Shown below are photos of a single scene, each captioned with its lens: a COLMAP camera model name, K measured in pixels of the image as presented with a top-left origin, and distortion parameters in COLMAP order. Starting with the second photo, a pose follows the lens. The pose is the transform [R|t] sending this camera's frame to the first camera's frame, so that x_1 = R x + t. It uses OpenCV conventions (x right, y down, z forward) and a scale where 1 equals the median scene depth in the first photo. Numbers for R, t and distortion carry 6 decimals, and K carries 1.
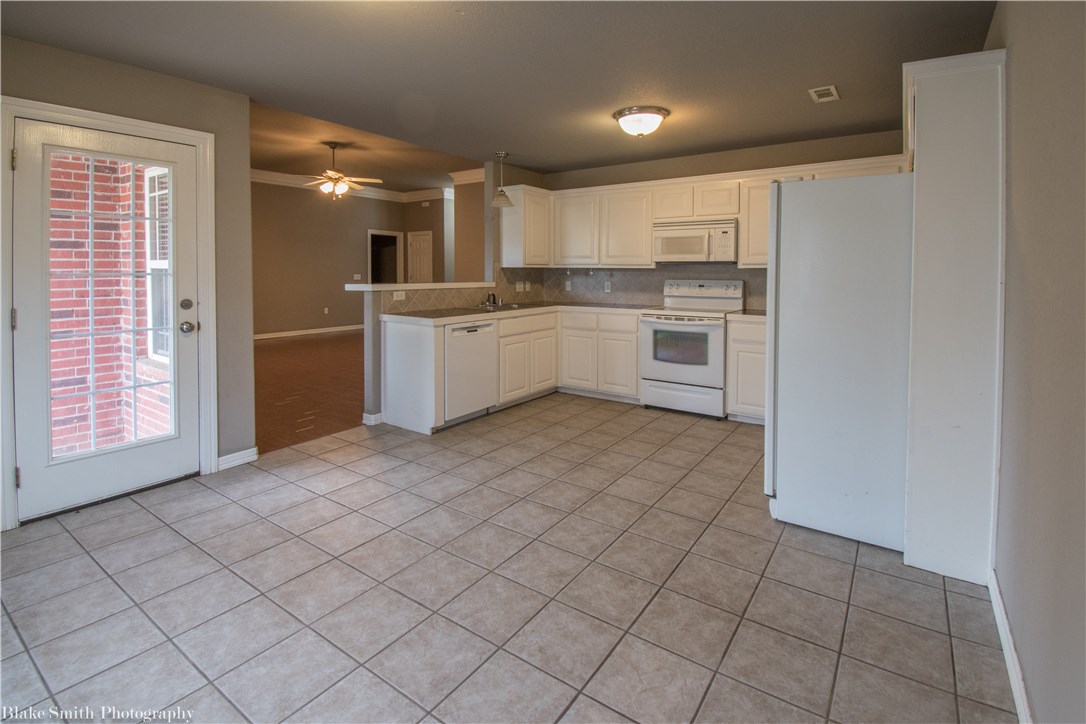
lens RADIAL K [[500.1, 0, 545.2], [0, 500.1, 282.2], [0, 0, 1]] dist [0.000133, 0.000049]
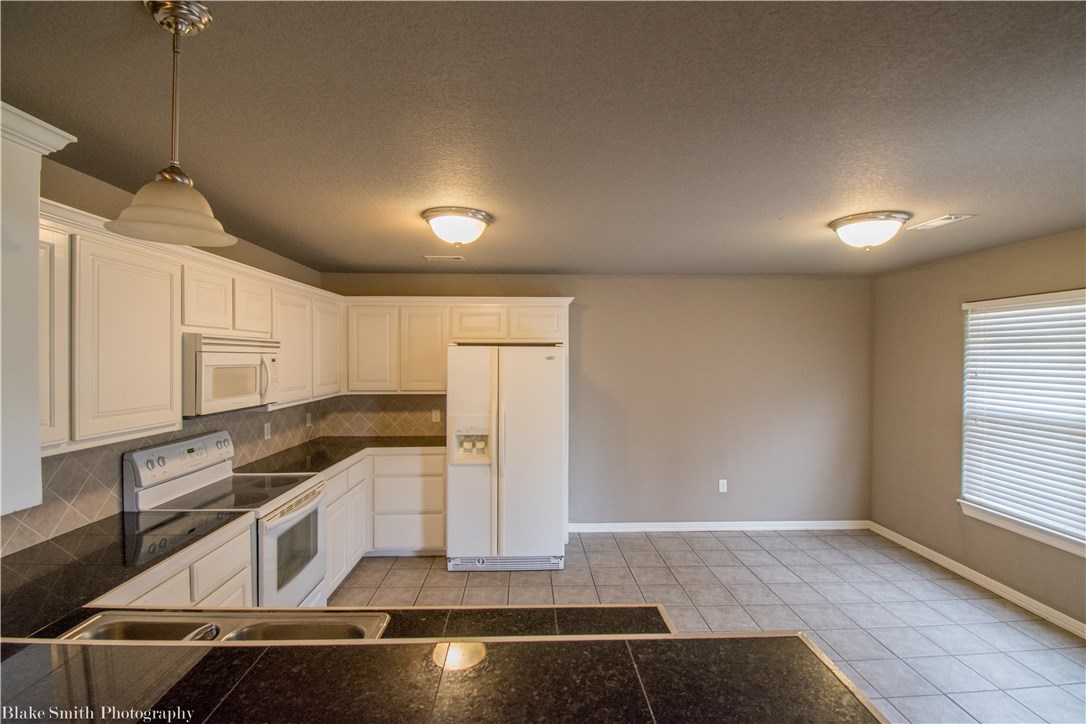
lens RADIAL K [[510.1, 0, 564.7], [0, 510.1, 357.4], [0, 0, 1]] dist [0.000208, -0.000263]
pose [[-0.622070, -0.007689, 0.782923, -0.407211], [0.013983, 0.999683, 0.020928, -0.106634], [-0.782836, 0.023966, -0.621766, 1.065800]]
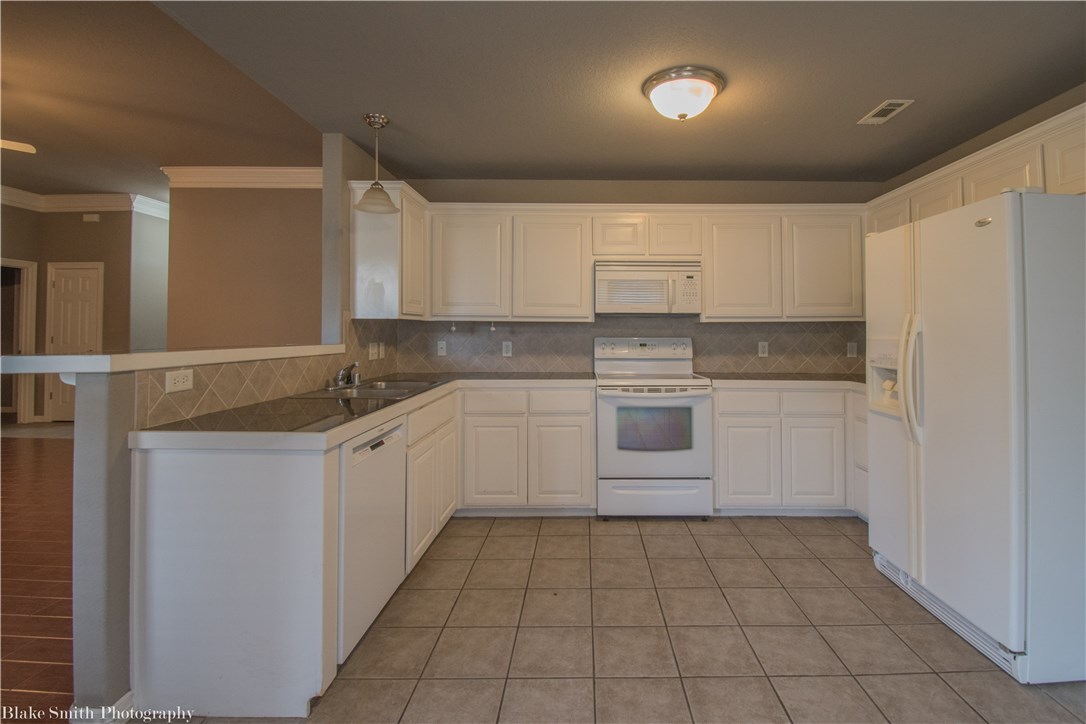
lens RADIAL K [[499.0, 0, 570.8], [0, 499.0, 321.5], [0, 0, 1]] dist [0.002815, -0.013422]
pose [[0.822736, 0.010434, 0.568328, -0.235778], [0.013852, 0.999167, -0.038397, -0.000776], [-0.568255, 0.039463, 0.821906, 0.435258]]
